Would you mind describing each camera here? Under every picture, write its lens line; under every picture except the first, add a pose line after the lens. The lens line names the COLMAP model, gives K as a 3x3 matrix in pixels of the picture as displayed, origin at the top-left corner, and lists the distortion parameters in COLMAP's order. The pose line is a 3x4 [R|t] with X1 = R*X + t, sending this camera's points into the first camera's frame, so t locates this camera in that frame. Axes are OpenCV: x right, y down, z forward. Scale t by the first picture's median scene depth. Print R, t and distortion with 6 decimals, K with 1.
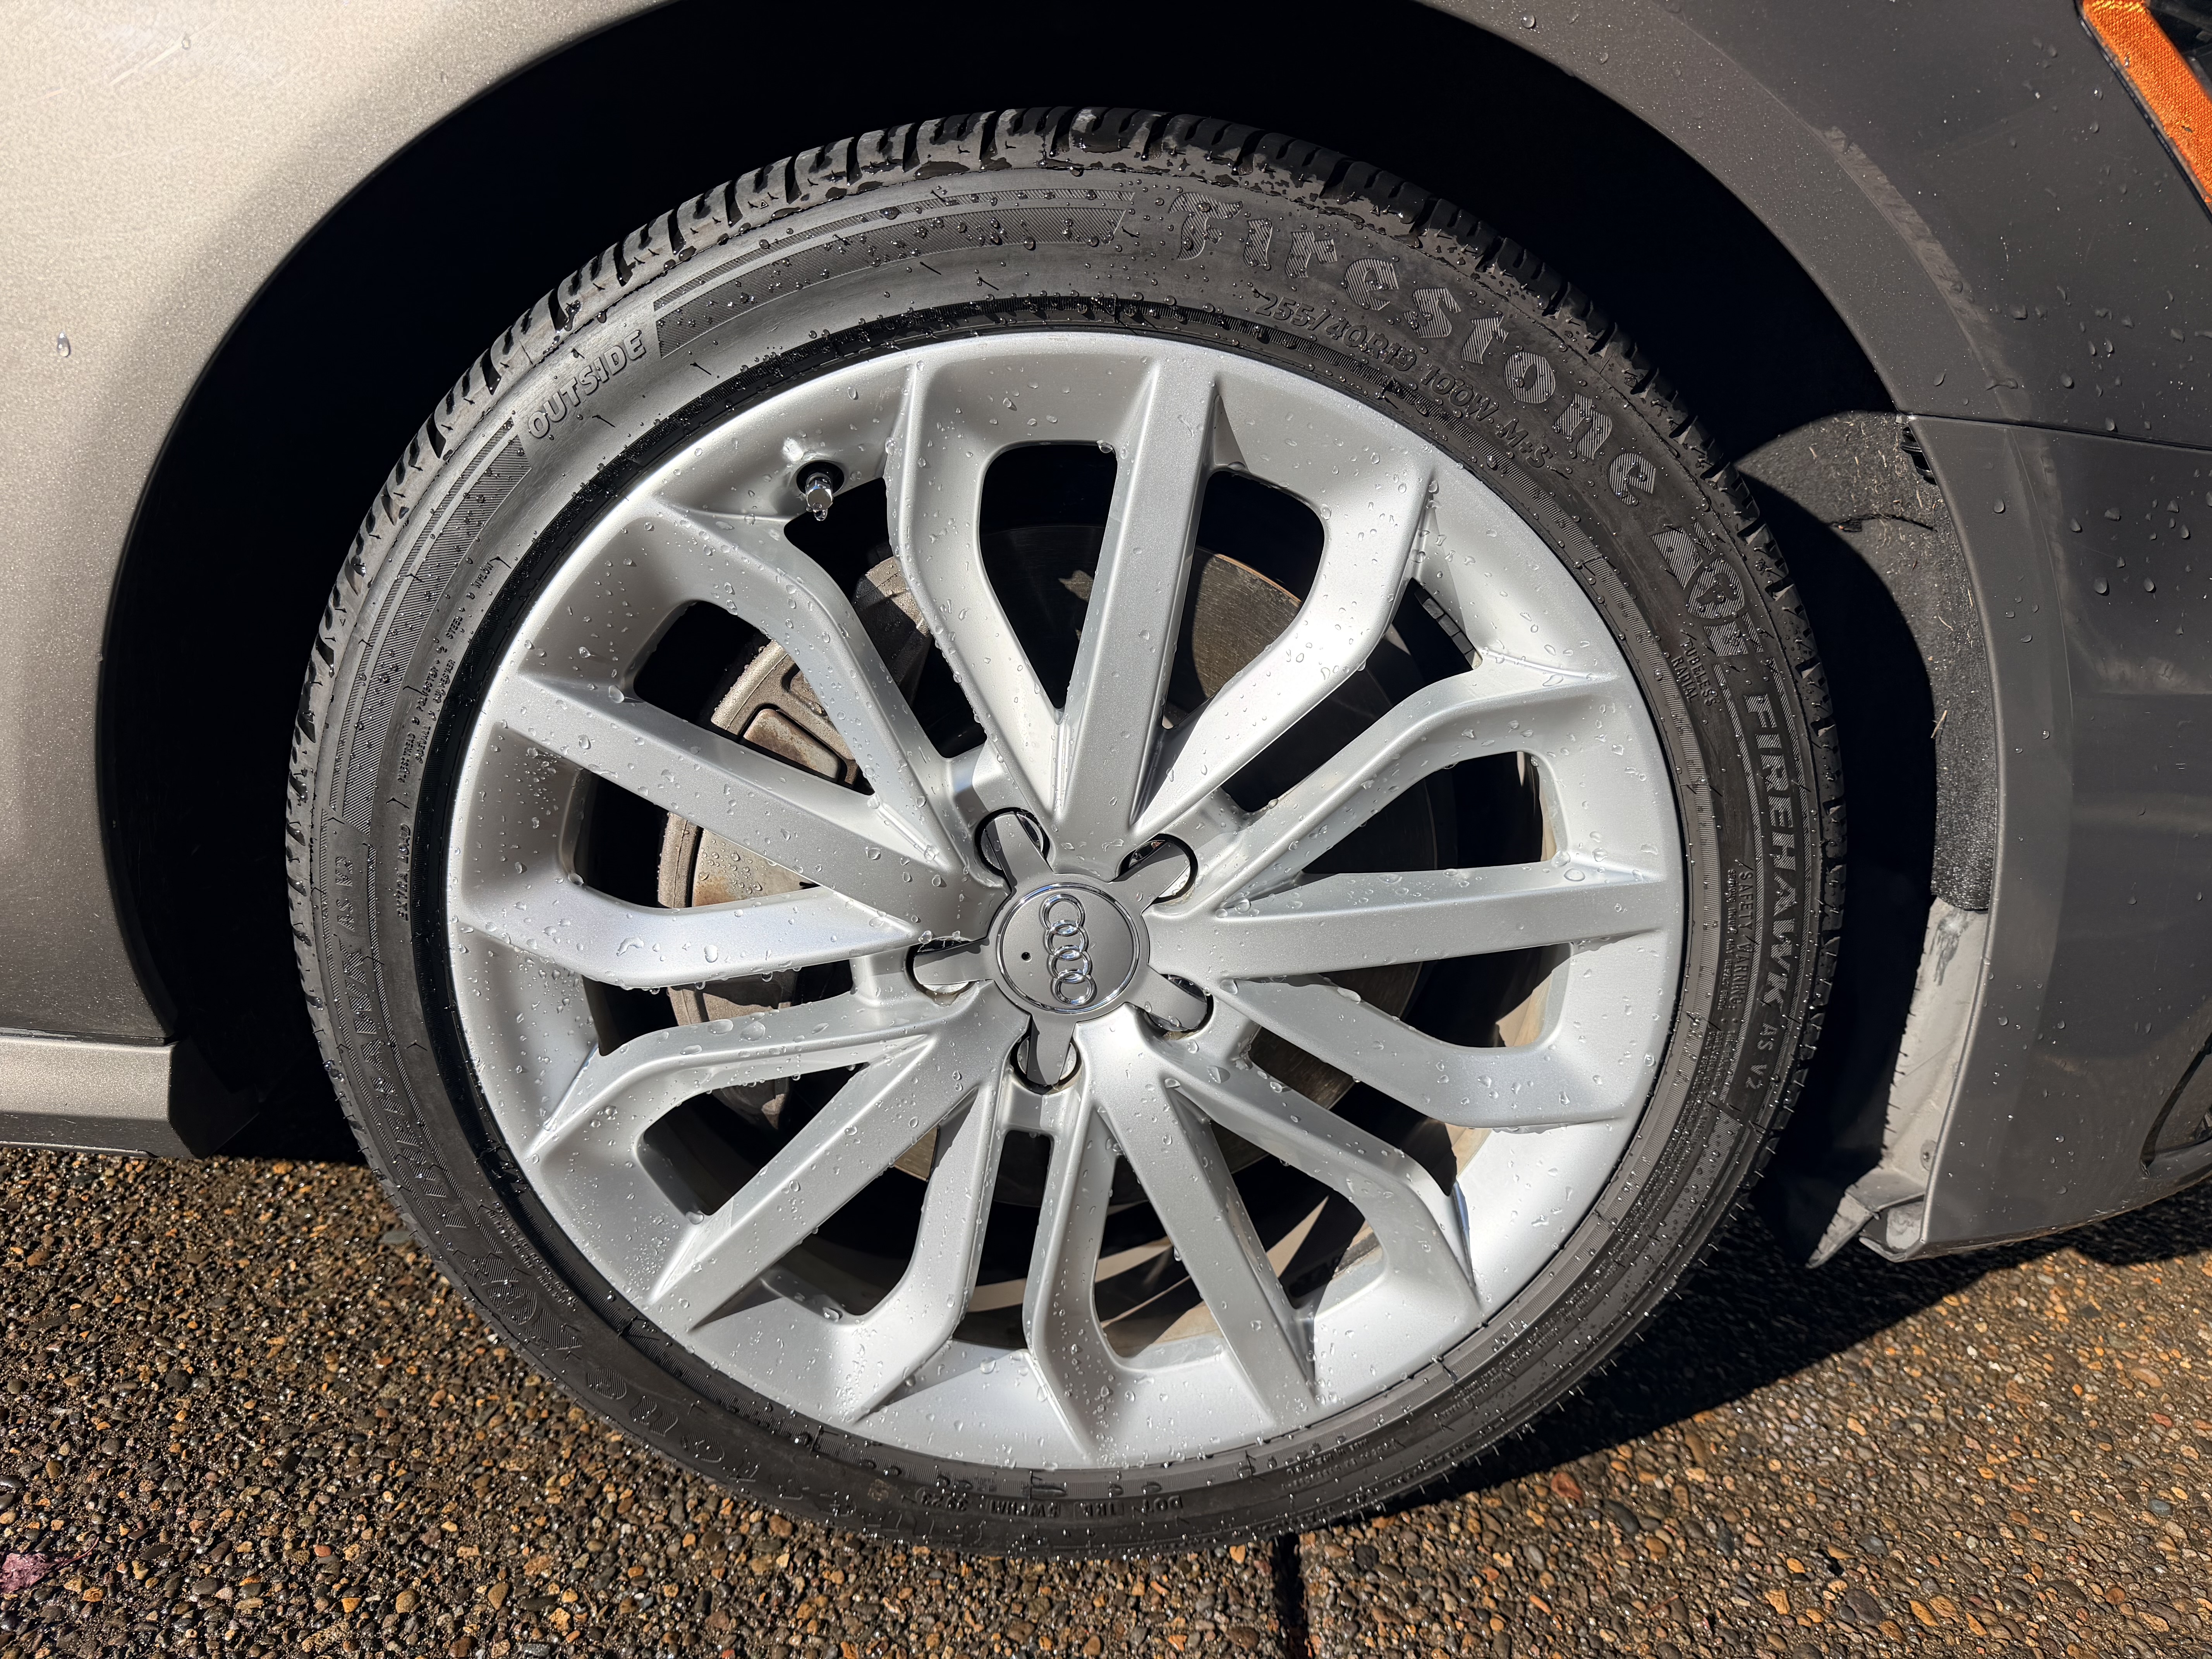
lens RADIAL K [[1566.6, 0, 1105.3], [0, 1566.6, 838.9], [0, 0, 1]] dist [0.010476, -0.030779]
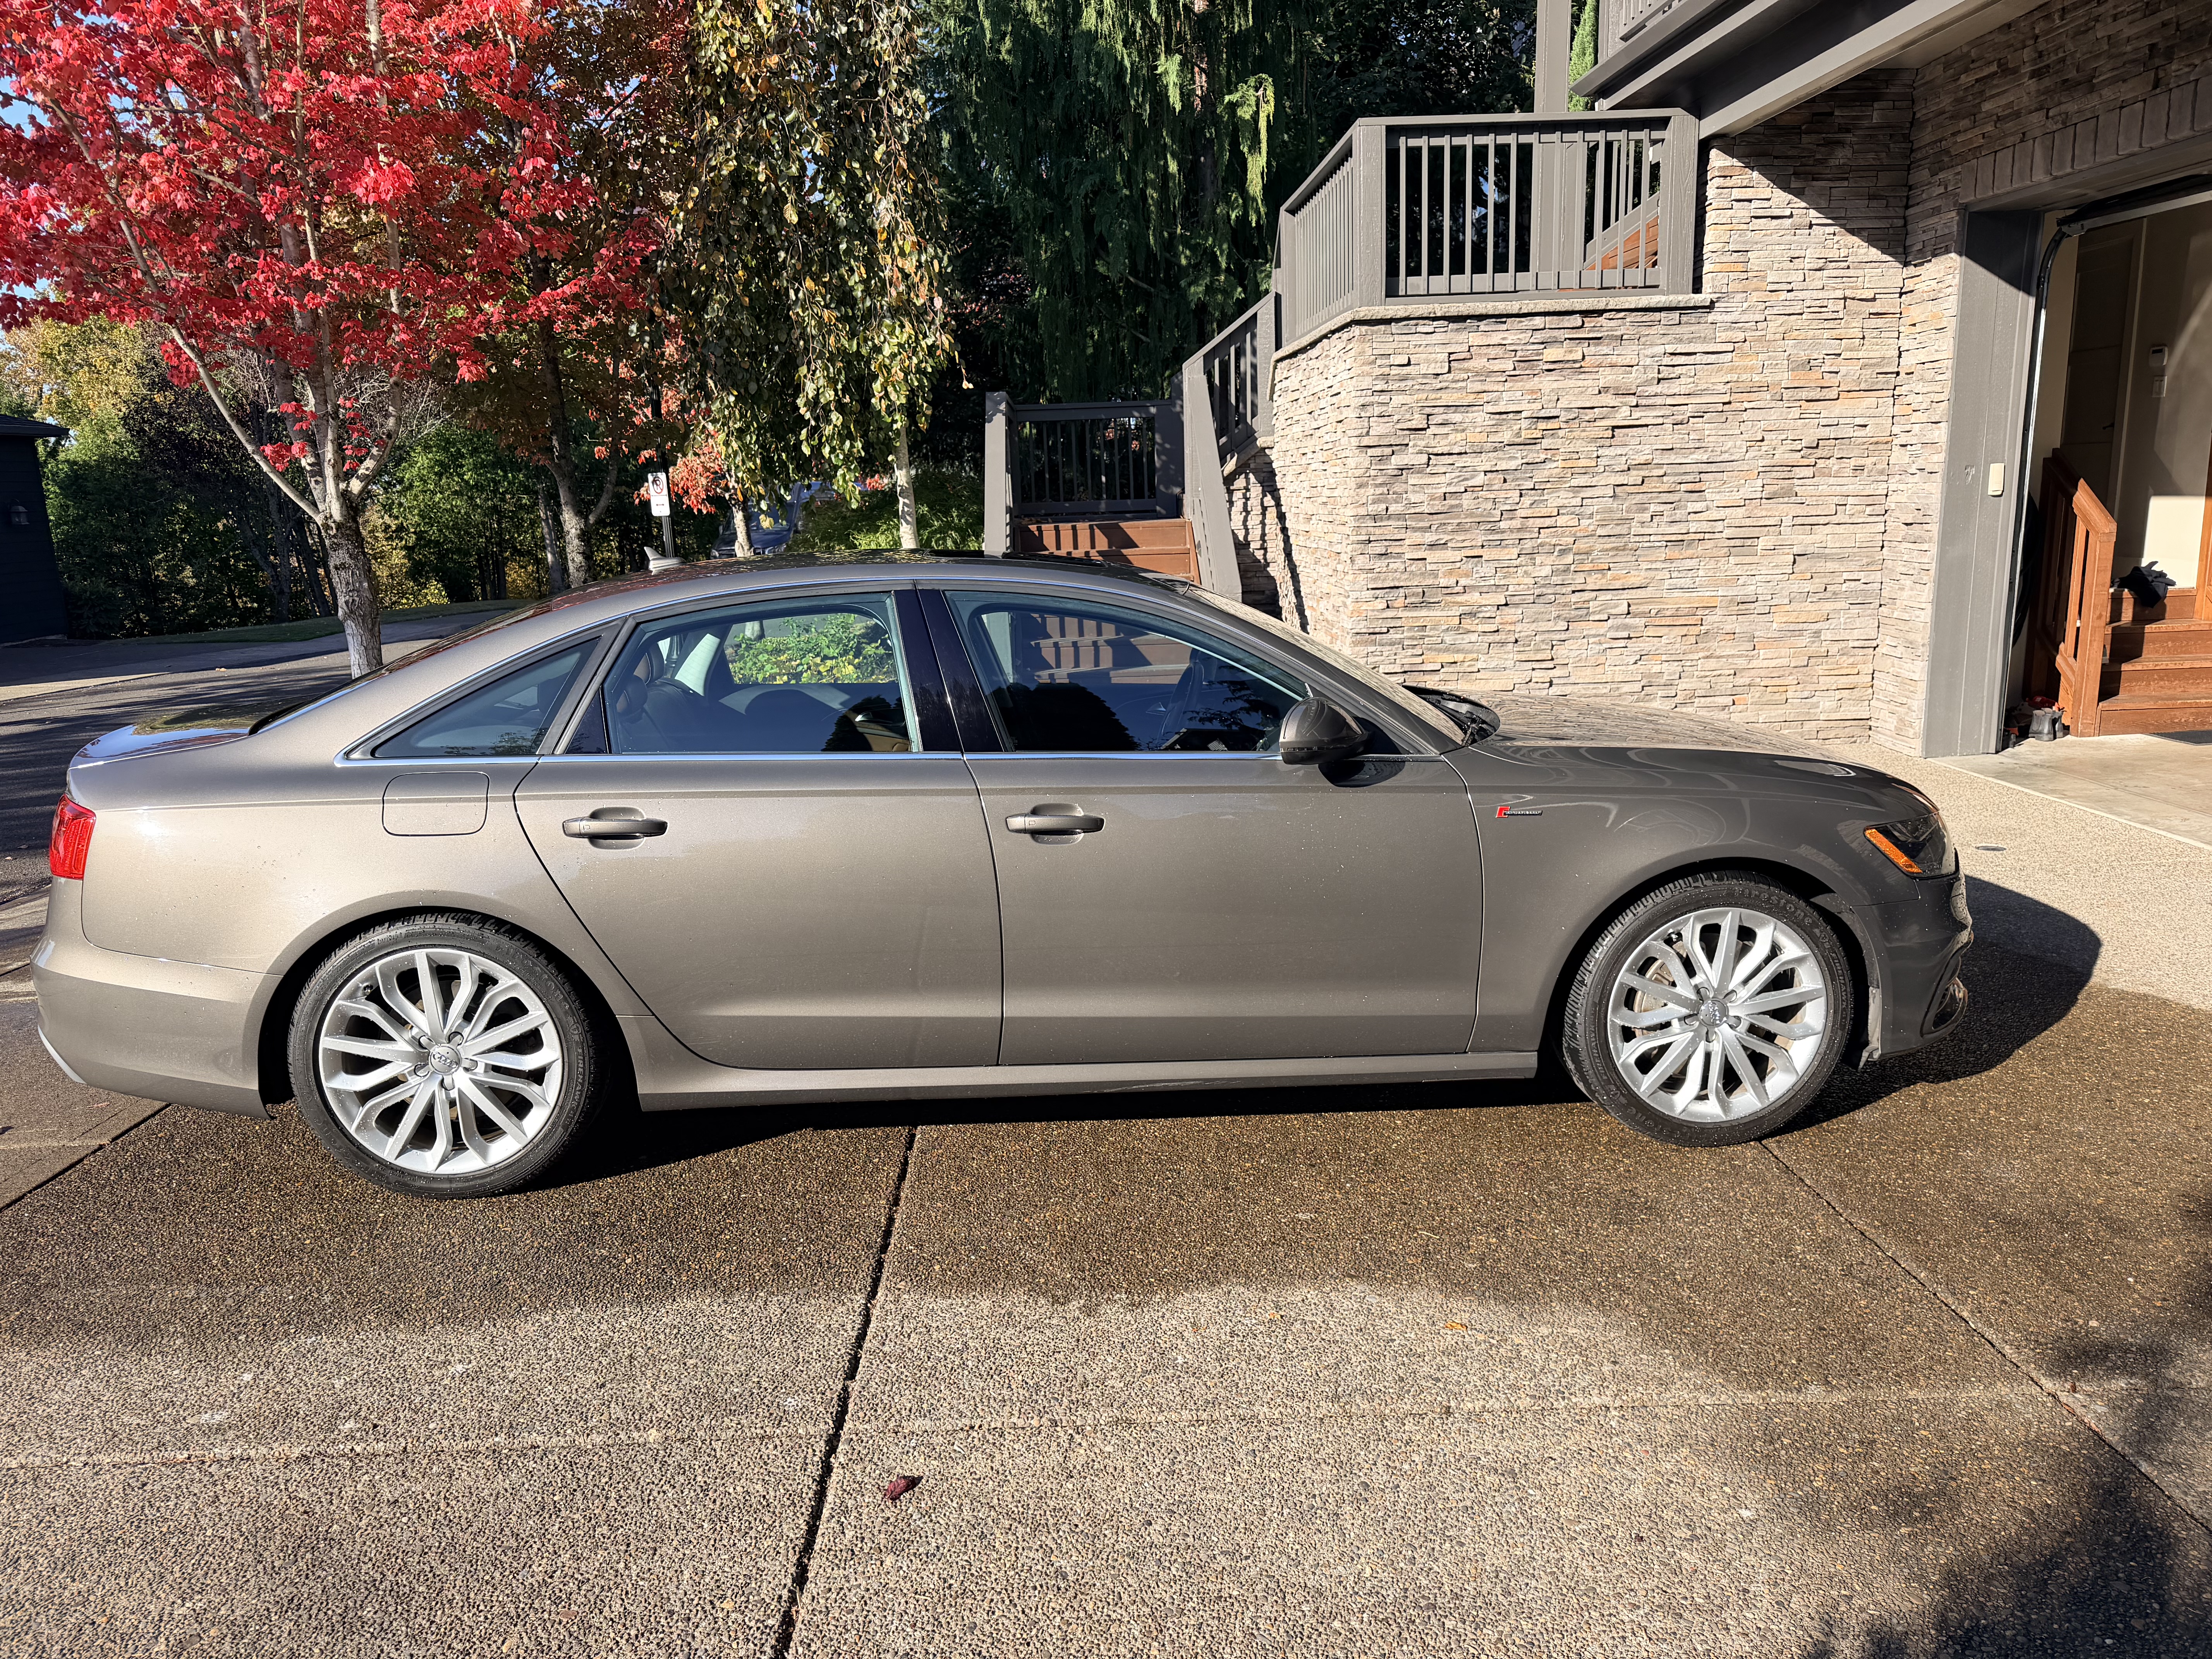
lens RADIAL K [[1566.6, 0, 1115.1], [0, 1566.6, 825.7], [0, 0, 1]] dist [0.010476, -0.030779]
pose [[0.993866, -0.099264, 0.048760, -2.239107], [0.106227, 0.979493, -0.171198, 0.142520], [-0.030766, 0.175327, 0.984029, -4.288778]]
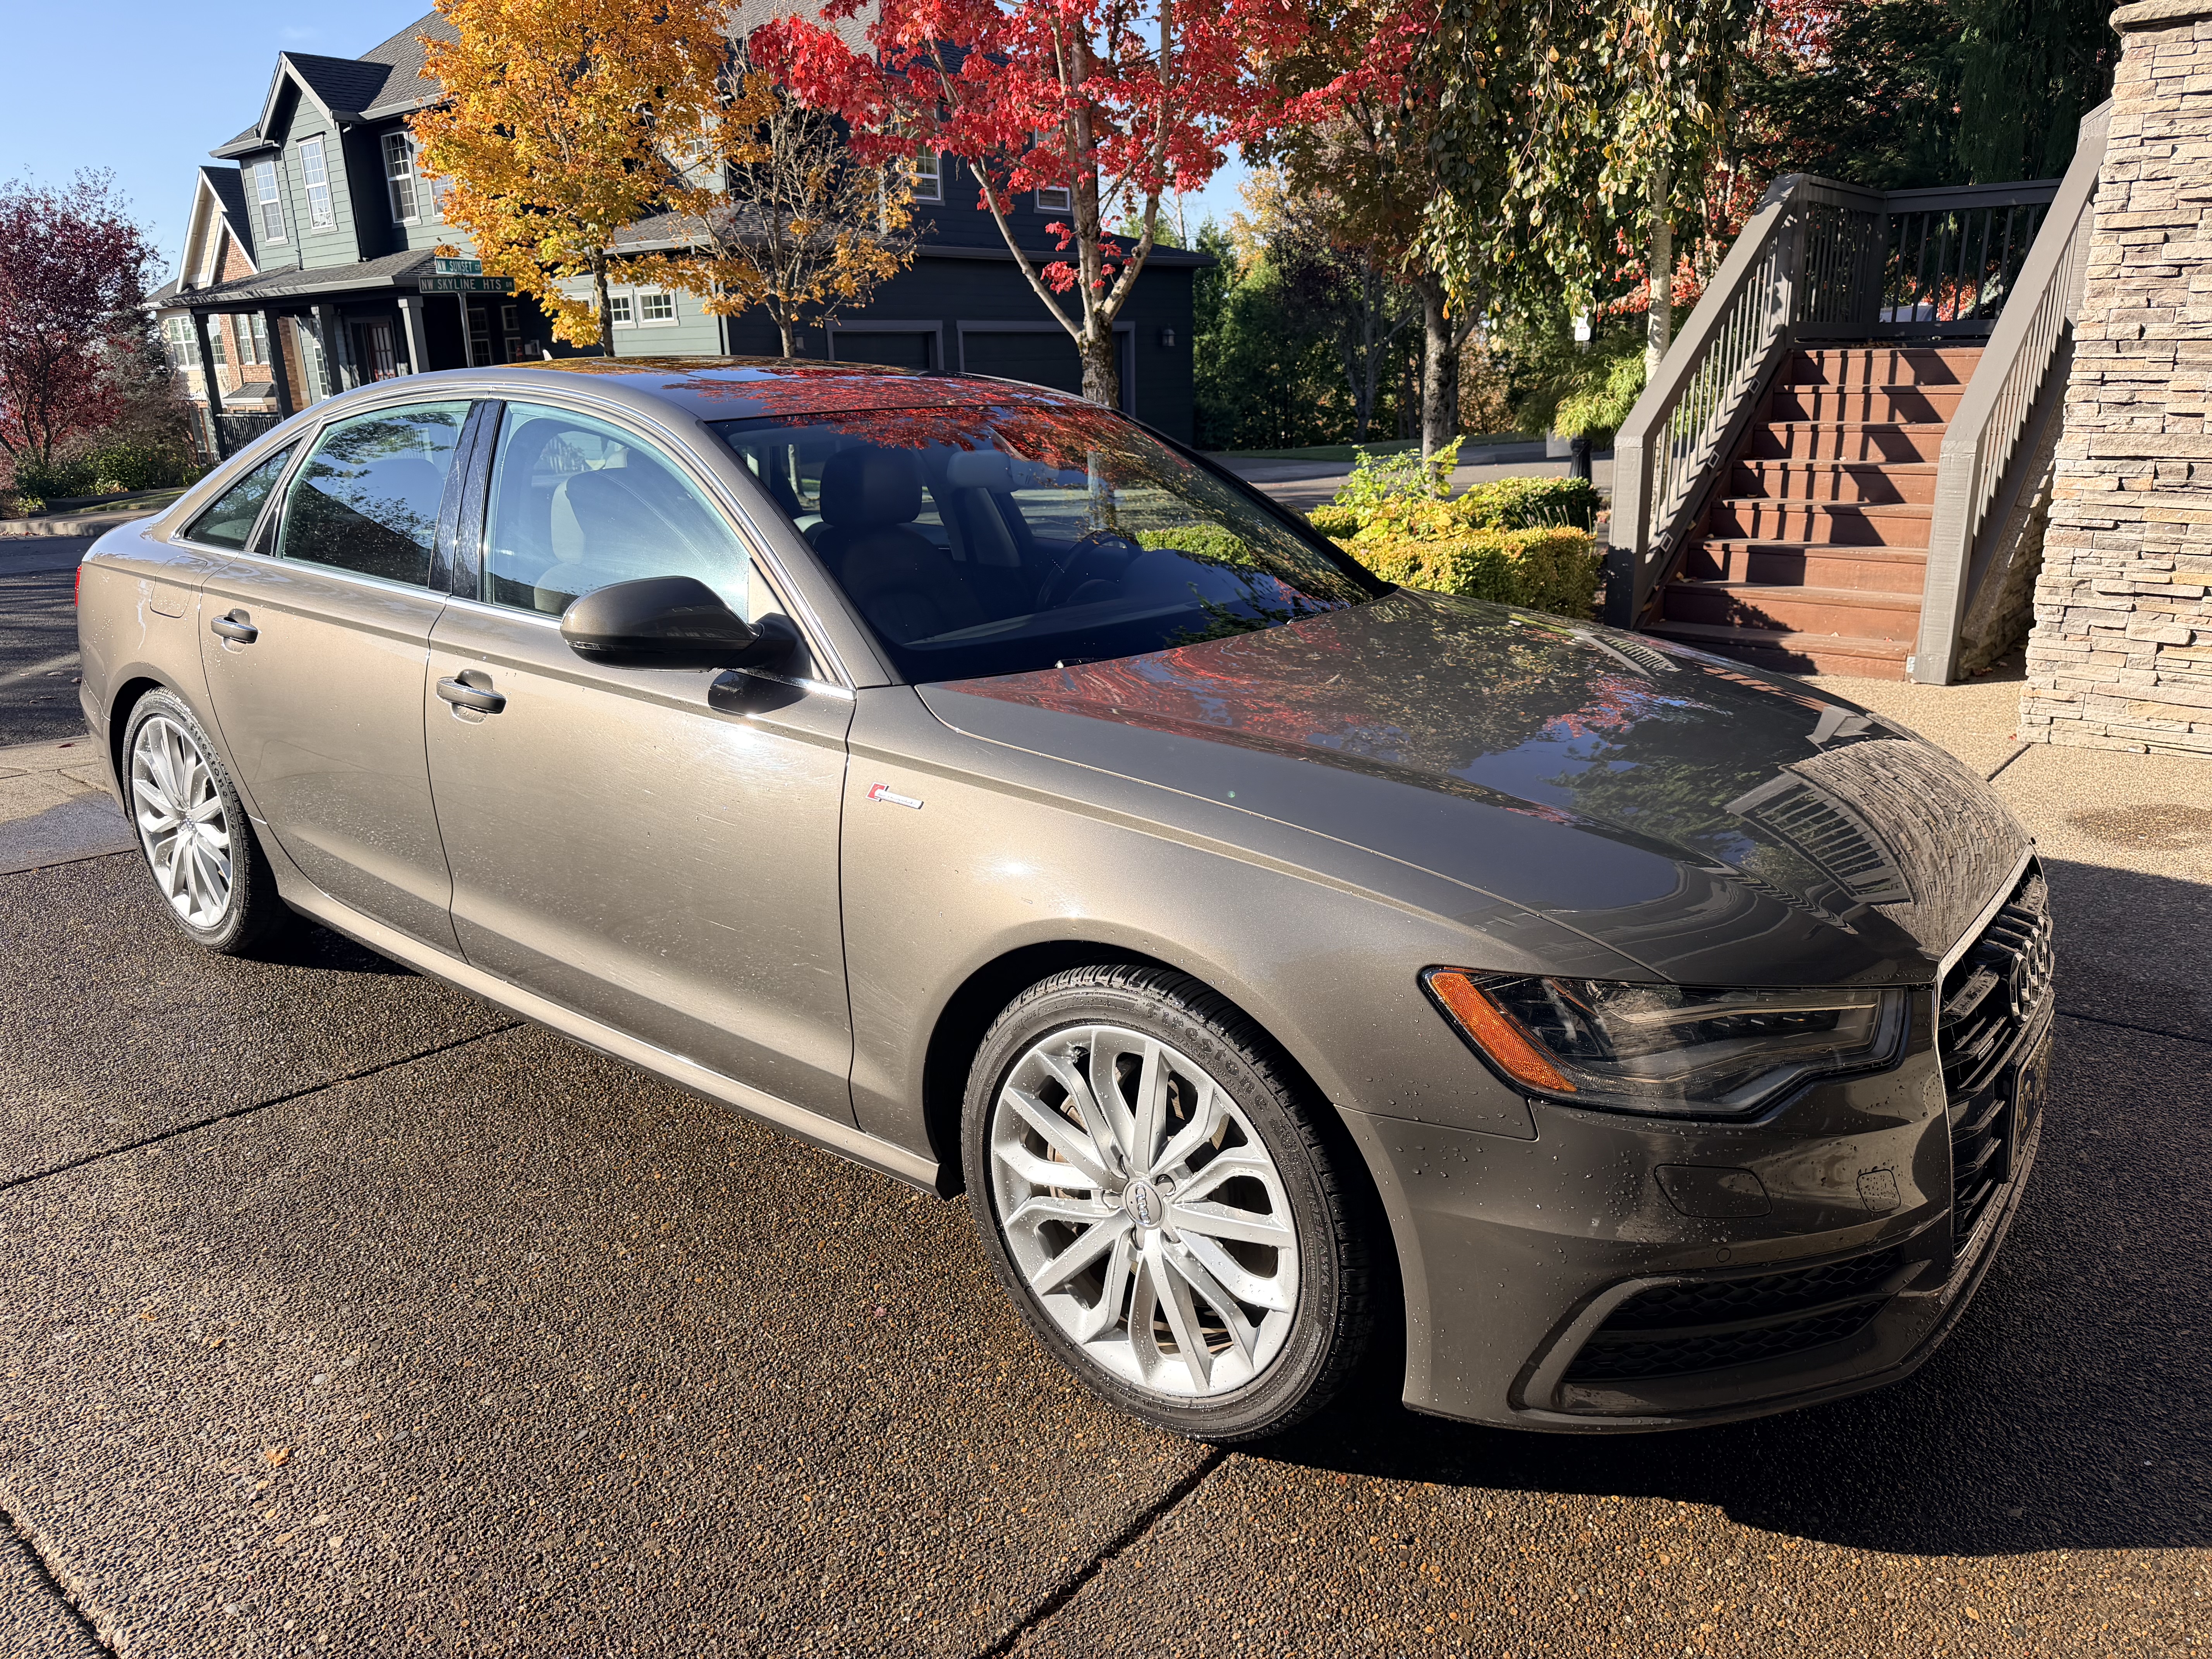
lens RADIAL K [[1566.6, 0, 1094.2], [0, 1566.6, 824.0], [0, 0, 1]] dist [0.010476, -0.030779]
pose [[0.765139, 0.110147, -0.634374, 1.799818], [-0.175836, 0.983552, -0.041306, -0.528504], [0.619390, 0.143151, 0.771922, -1.573324]]
